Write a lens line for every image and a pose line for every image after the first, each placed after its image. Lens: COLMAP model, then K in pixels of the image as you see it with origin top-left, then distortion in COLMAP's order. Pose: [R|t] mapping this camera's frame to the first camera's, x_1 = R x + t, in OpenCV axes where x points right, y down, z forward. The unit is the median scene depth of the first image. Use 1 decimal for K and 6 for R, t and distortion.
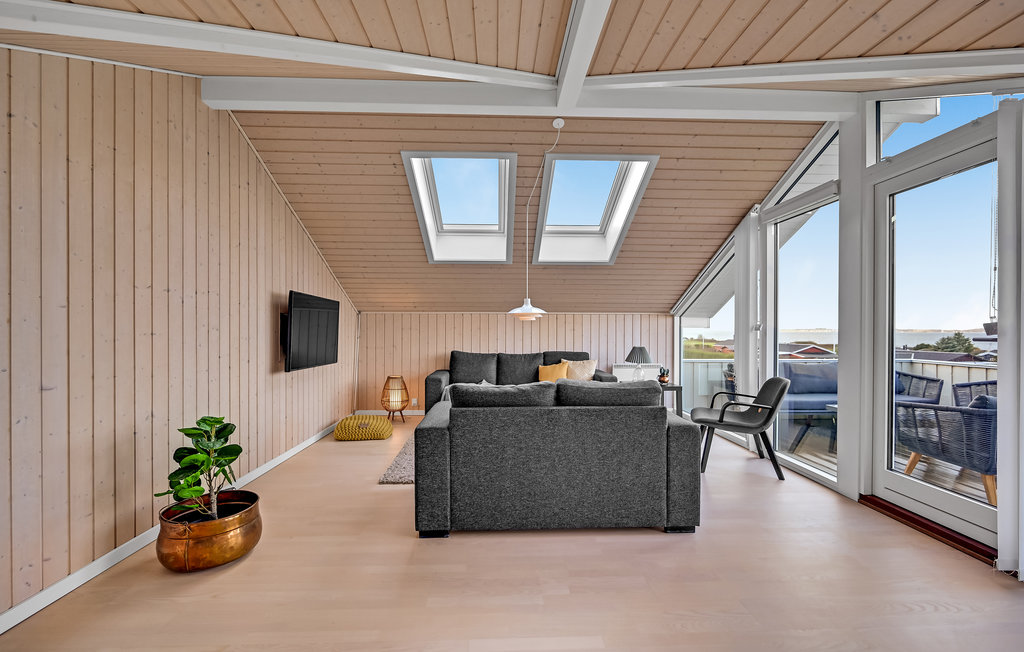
lens RADIAL K [[434.9, 0, 508.2], [0, 434.9, 330.2], [0, 0, 1]] dist [0.004008, 0.000269]
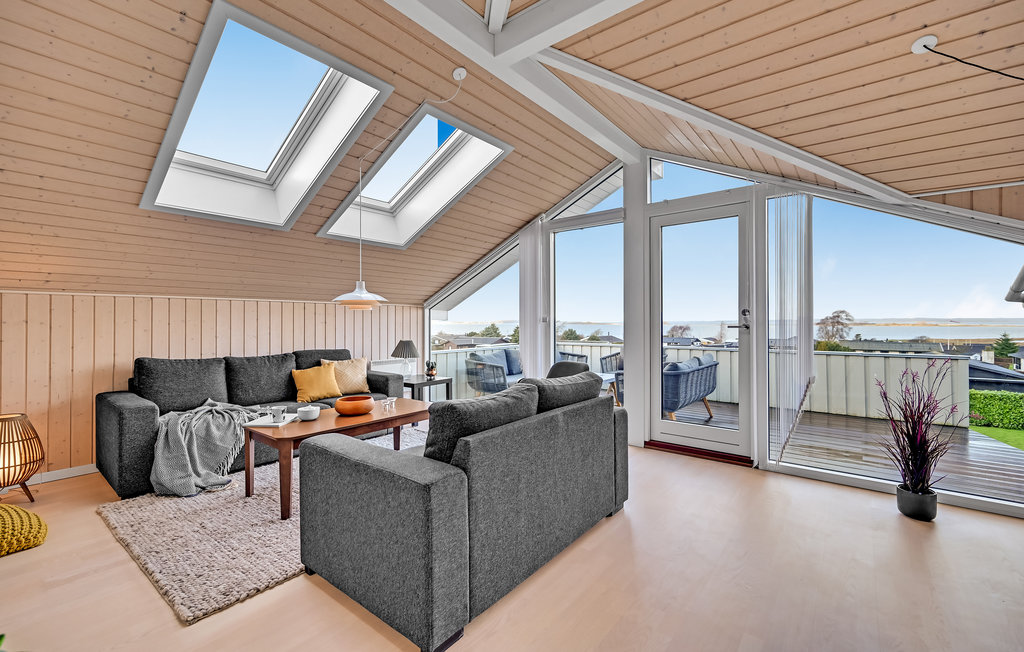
lens RADIAL K [[434.9, 0, 507.9], [0, 434.9, 319.0], [0, 0, 1]] dist [0.004008, 0.000269]
pose [[0.652766, 0.001422, 0.757558, -0.301735], [0.005649, 0.999961, -0.006744, -0.000373], [-0.757539, 0.008682, 0.652732, 0.259310]]
